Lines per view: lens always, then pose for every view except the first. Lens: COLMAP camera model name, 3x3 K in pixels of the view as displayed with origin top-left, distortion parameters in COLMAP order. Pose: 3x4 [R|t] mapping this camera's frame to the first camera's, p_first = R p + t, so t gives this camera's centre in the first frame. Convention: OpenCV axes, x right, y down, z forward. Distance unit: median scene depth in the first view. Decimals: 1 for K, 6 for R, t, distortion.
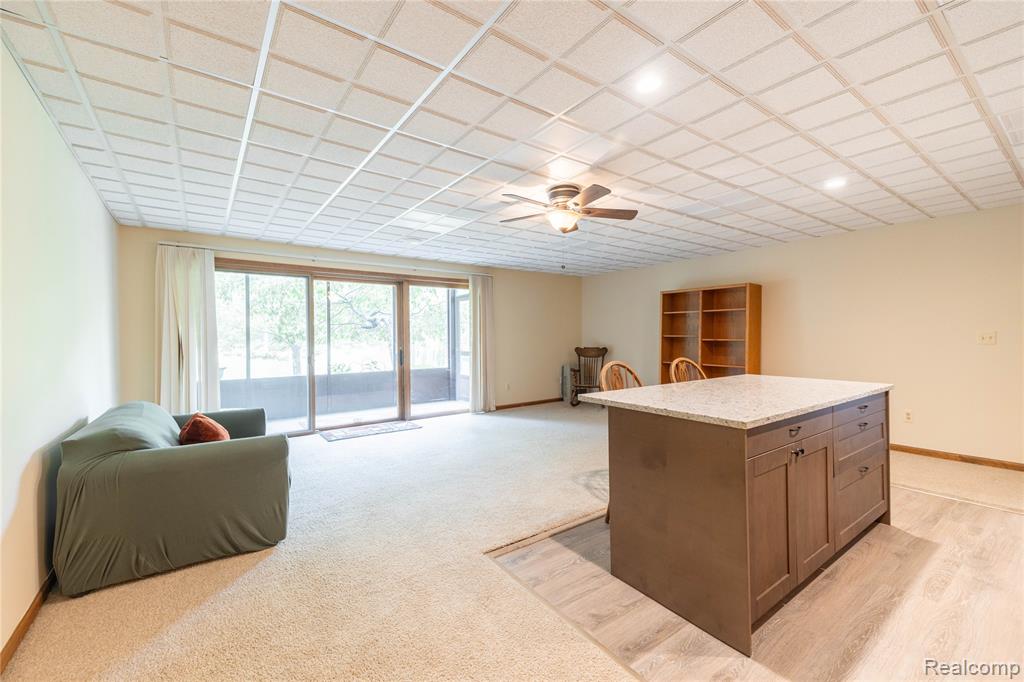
lens RADIAL K [[416.0, 0, 512.0], [0, 416.0, 341.0], [0, 0, 1]] dist [0.058559, -0.020846]
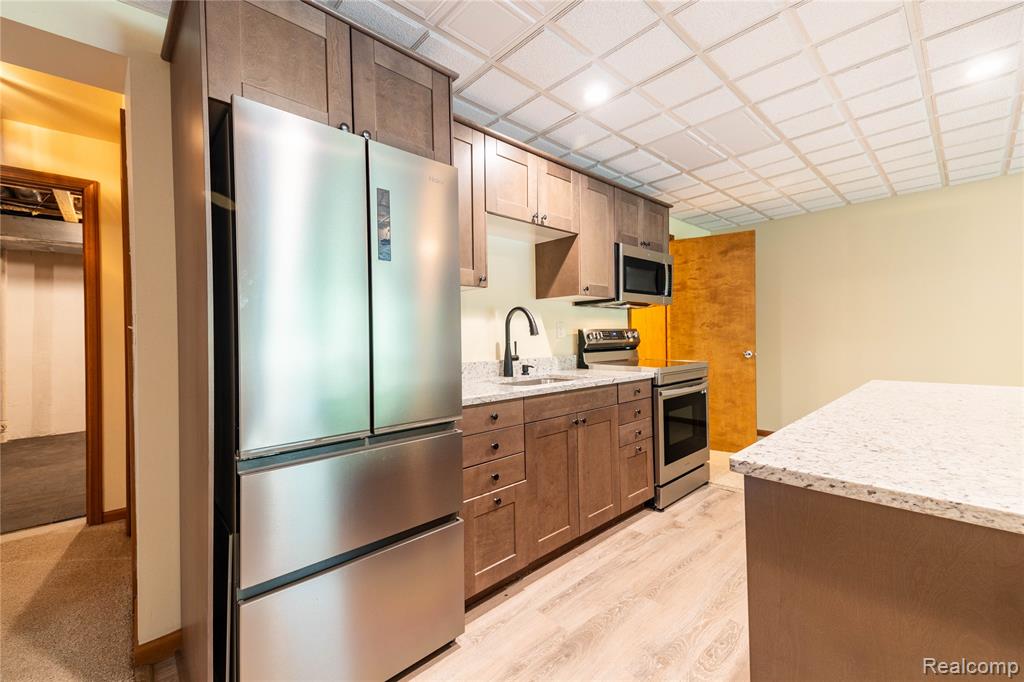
lens RADIAL K [[416.0, 0, 512.0], [0, 416.0, 341.0], [0, 0, 1]] dist [0.058559, -0.020846]
pose [[-0.992639, 0.027970, -0.117840, 0.954423], [0.025197, 0.999371, 0.024958, 0.001831], [0.118464, 0.021805, -0.992719, 1.136938]]
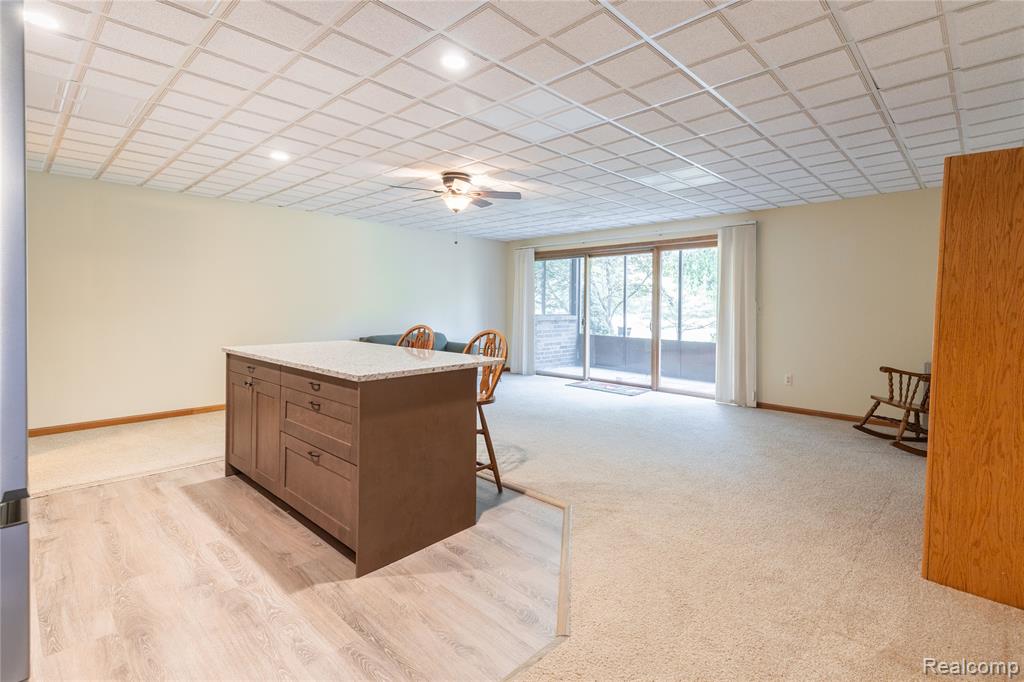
lens RADIAL K [[470.2, 0, 557.3], [0, 470.2, 338.0], [0, 0, 1]] dist [0.023045, -0.012058]
pose [[0.224168, 0.076437, -0.971548, 1.458167], [-0.023470, 0.997054, 0.073029, -0.016180], [0.974268, 0.006431, 0.225302, 1.004440]]
